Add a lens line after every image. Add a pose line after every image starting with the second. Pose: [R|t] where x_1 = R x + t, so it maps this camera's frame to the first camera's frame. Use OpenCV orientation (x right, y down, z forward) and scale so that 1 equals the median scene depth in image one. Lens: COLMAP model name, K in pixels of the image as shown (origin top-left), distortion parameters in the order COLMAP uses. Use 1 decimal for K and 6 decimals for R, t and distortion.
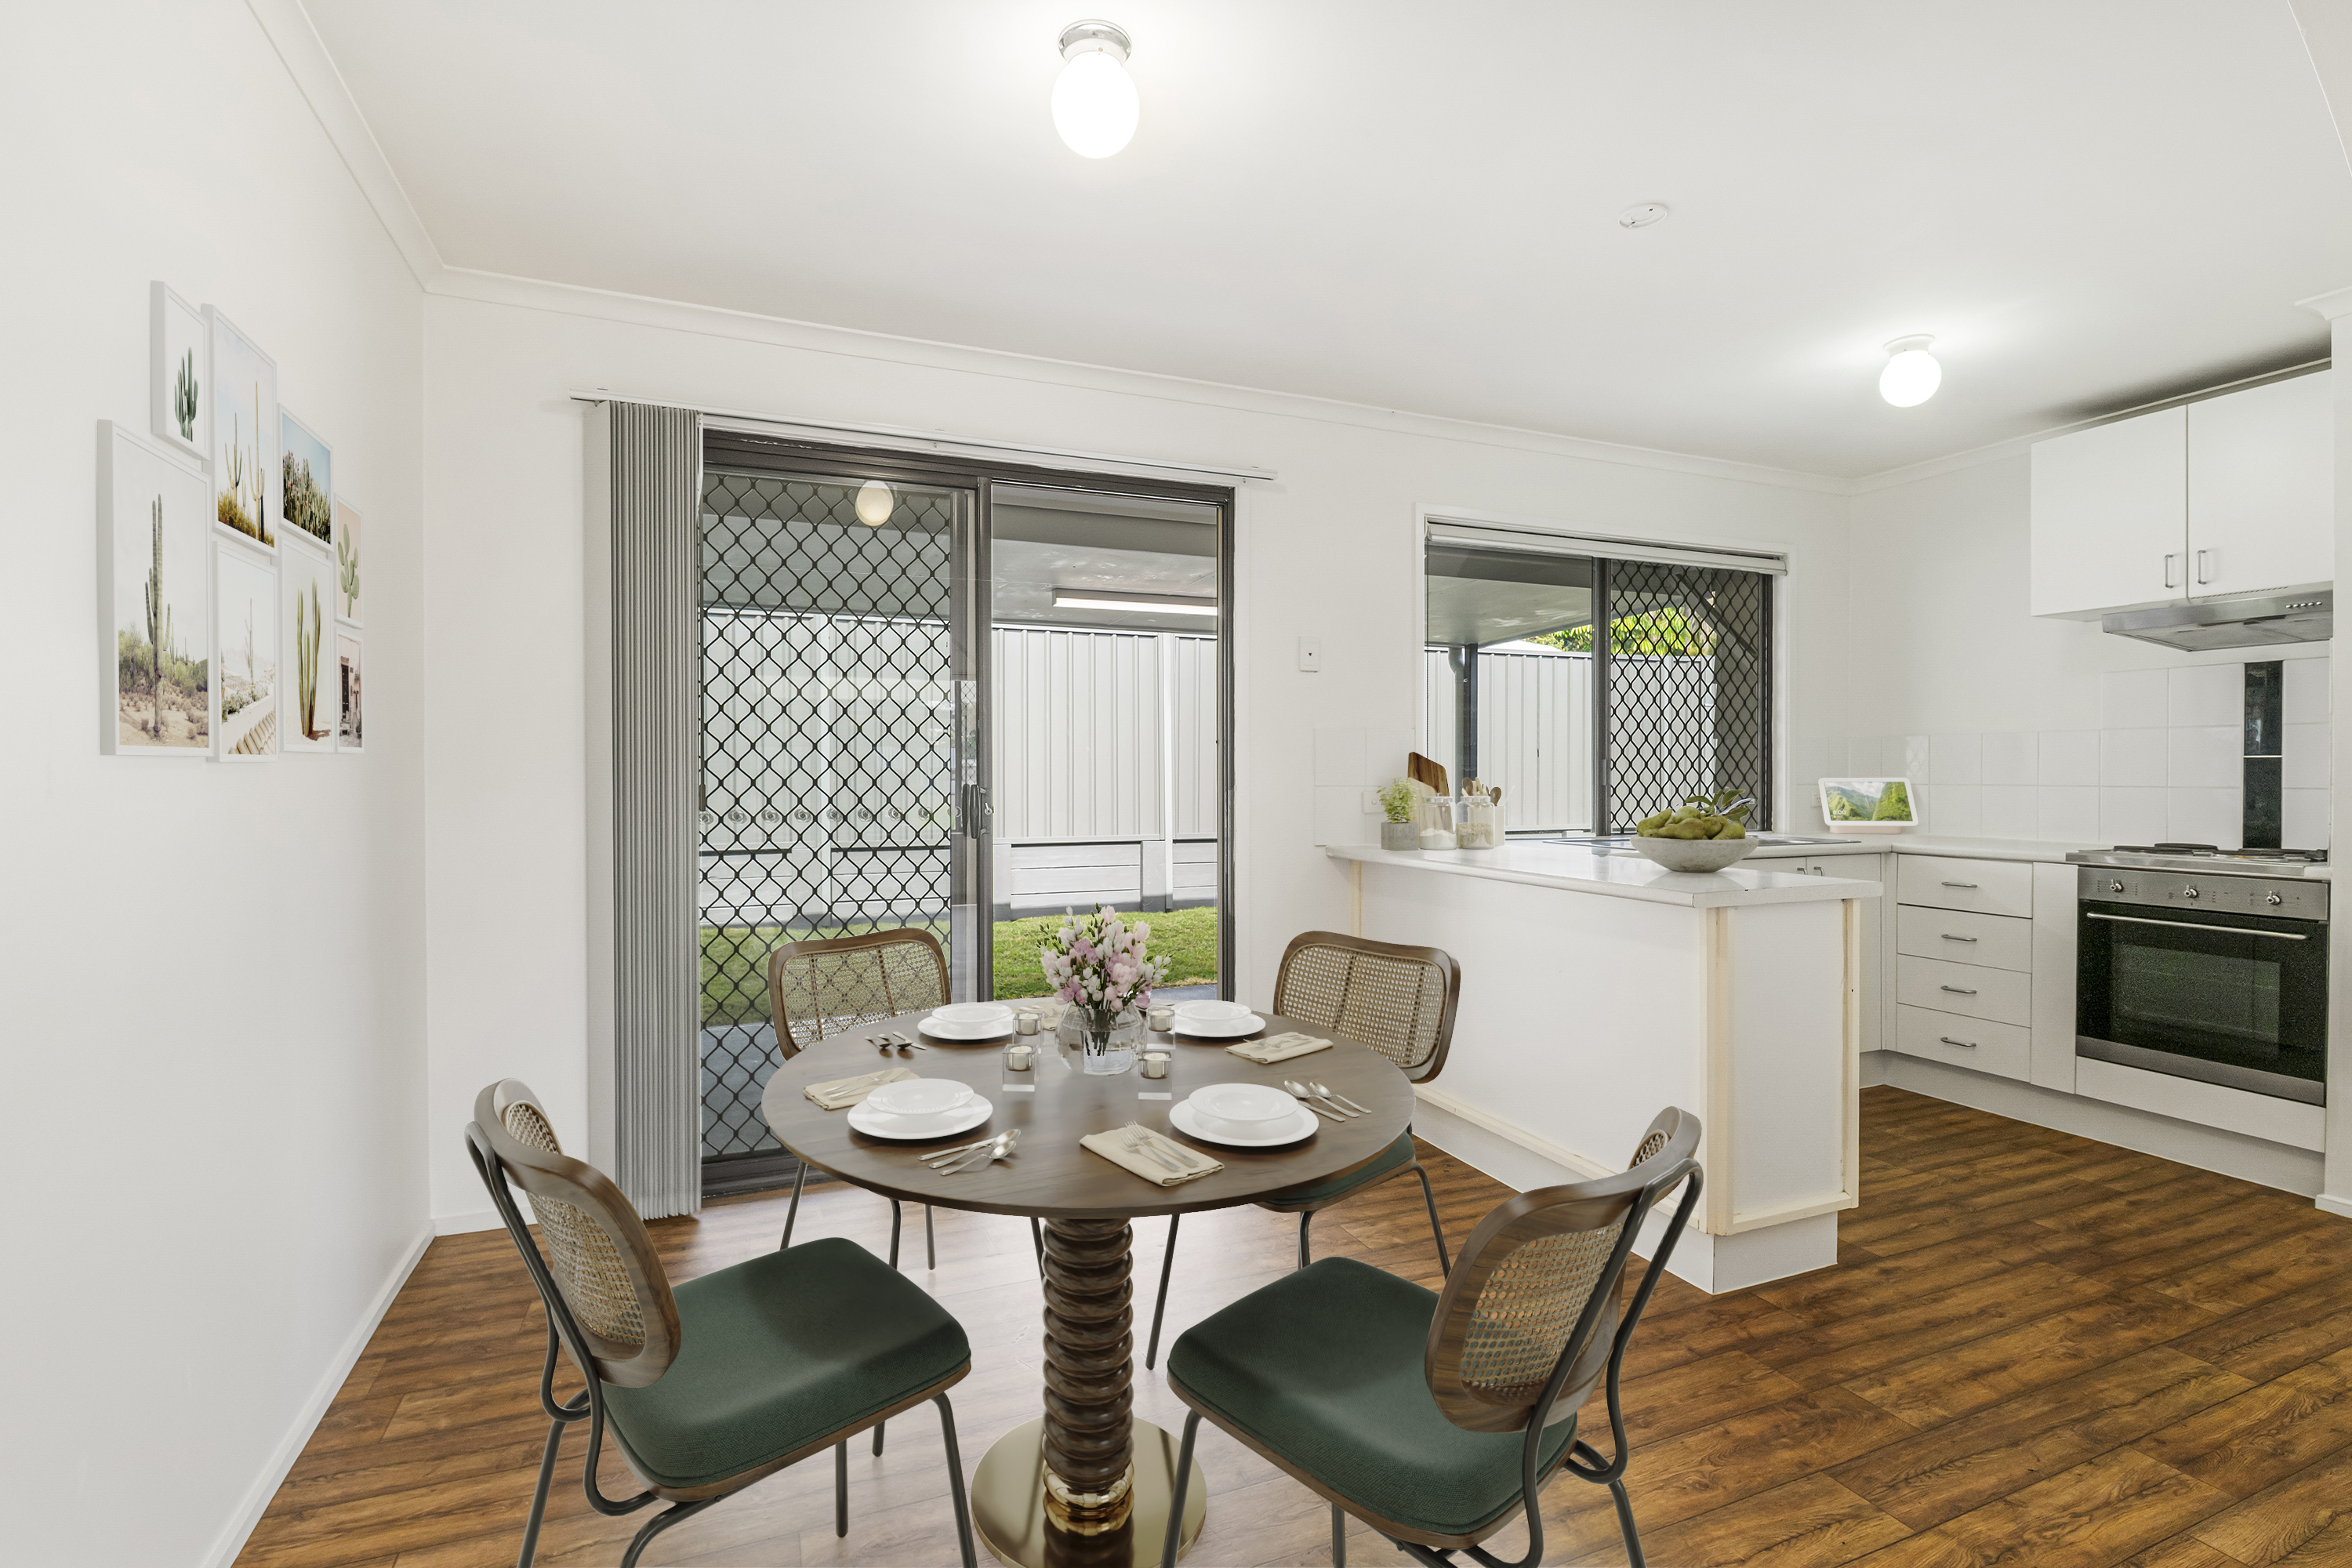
lens RADIAL K [[1116.0, 0, 1176.0], [0, 1116.0, 784.0], [0, 0, 1]] dist [-0.001370, -0.013576]
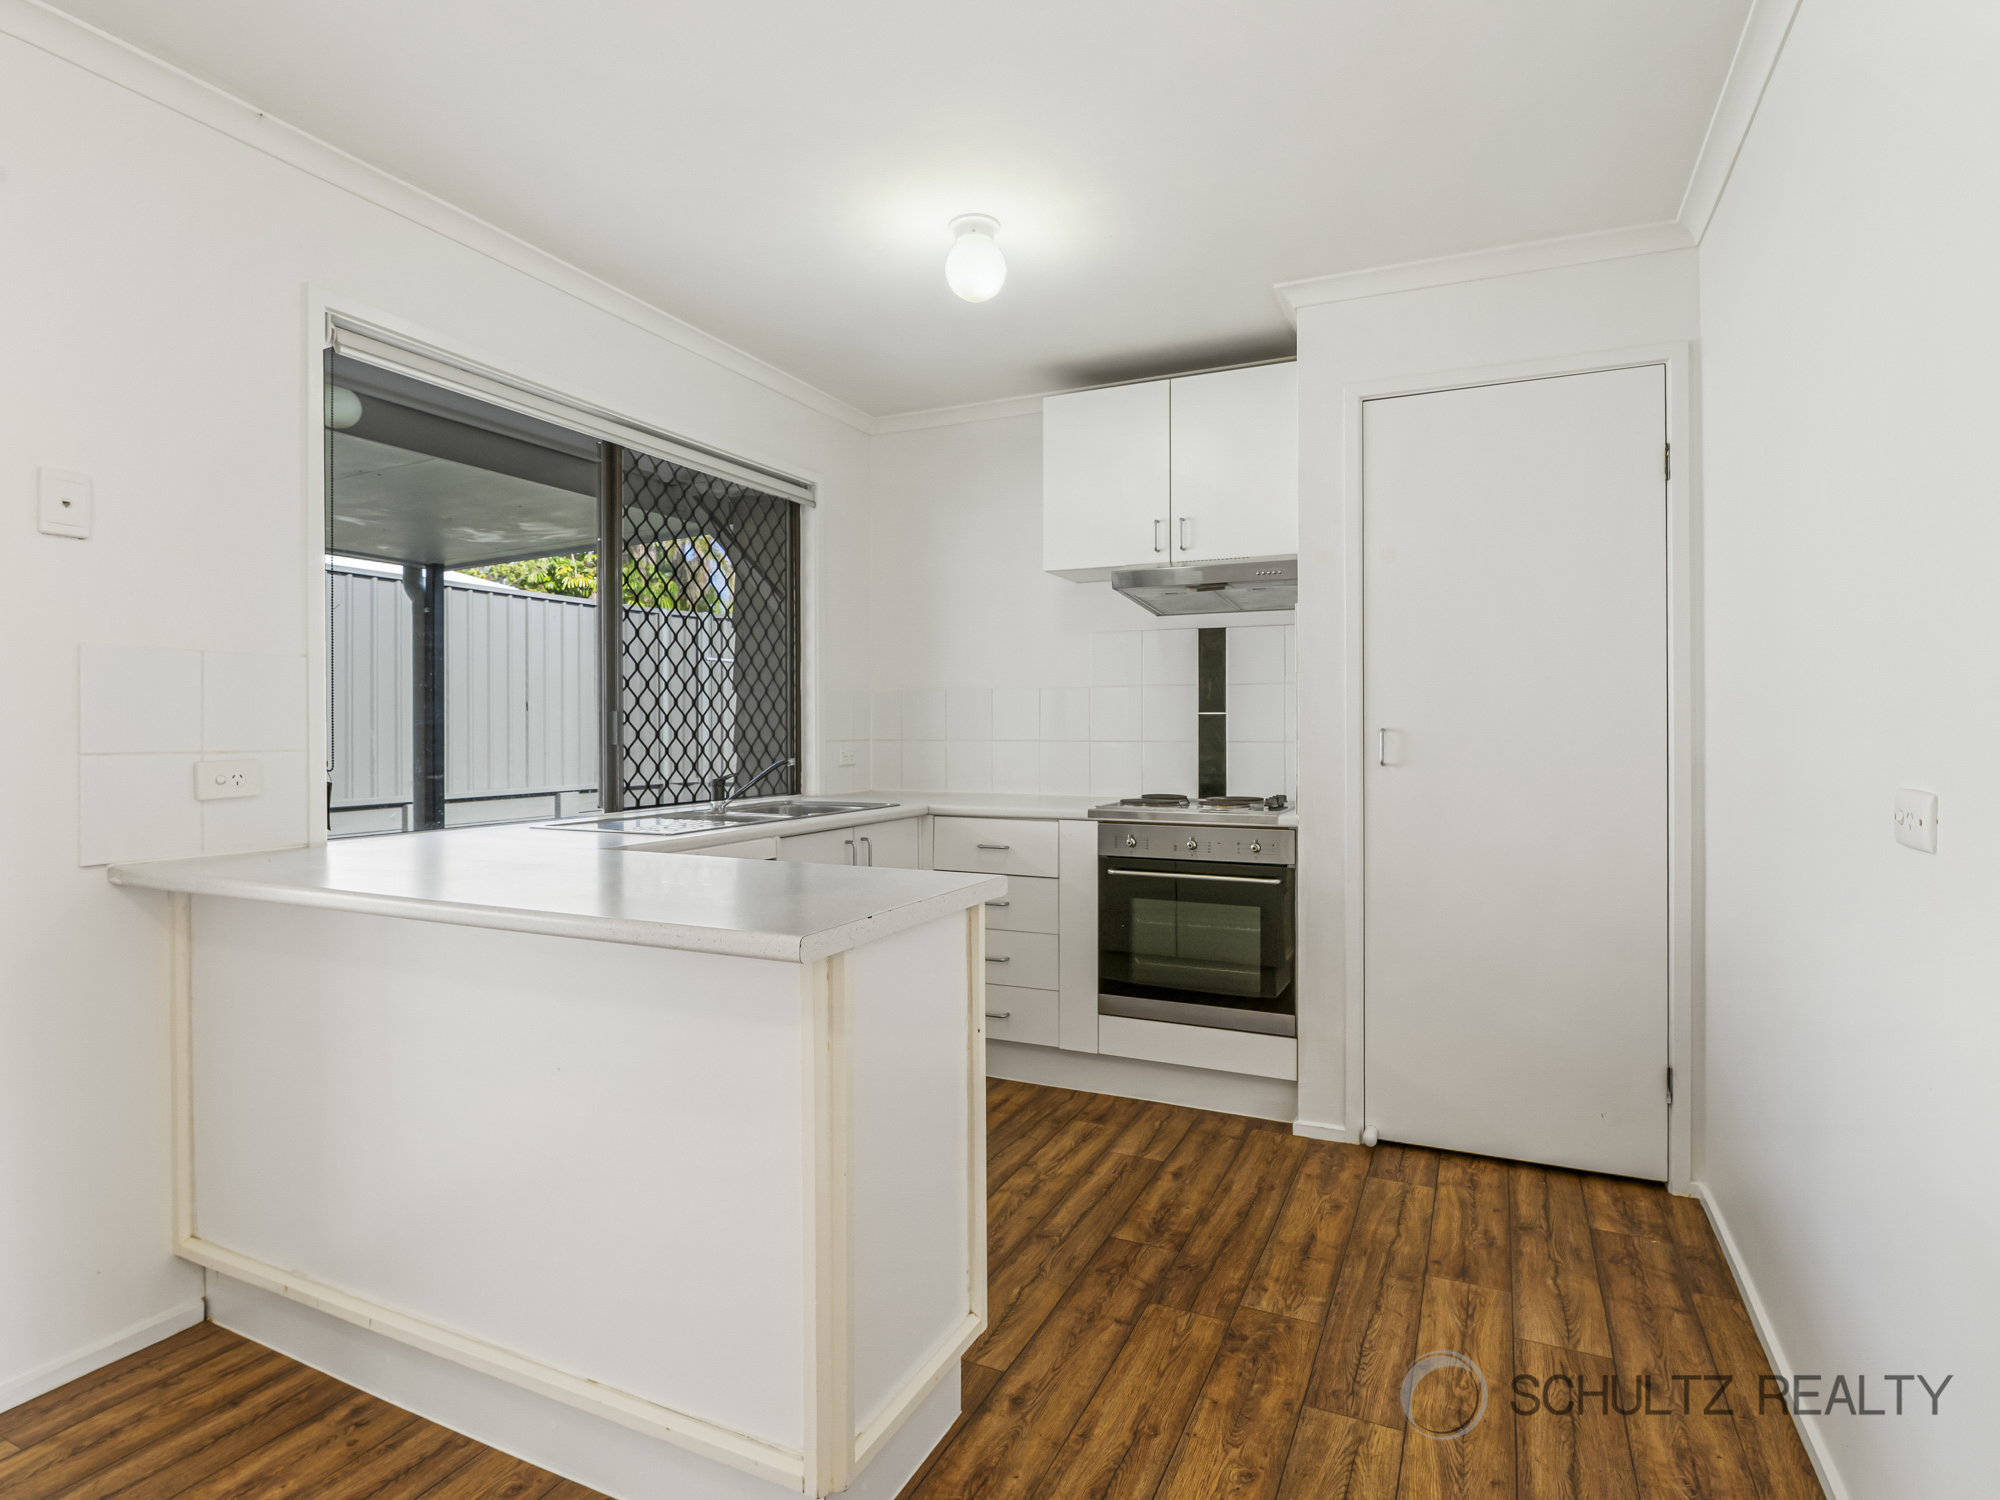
lens RADIAL K [[1046.8, 0, 1004.7], [0, 1046.8, 731.9], [0, 0, 1]] dist [0.001049, -0.000532]
pose [[0.738738, -0.003007, 0.673986, 0.123679], [0.007943, 0.999959, -0.004245, -0.003257], [-0.673946, 0.008489, 0.738732, 0.365892]]
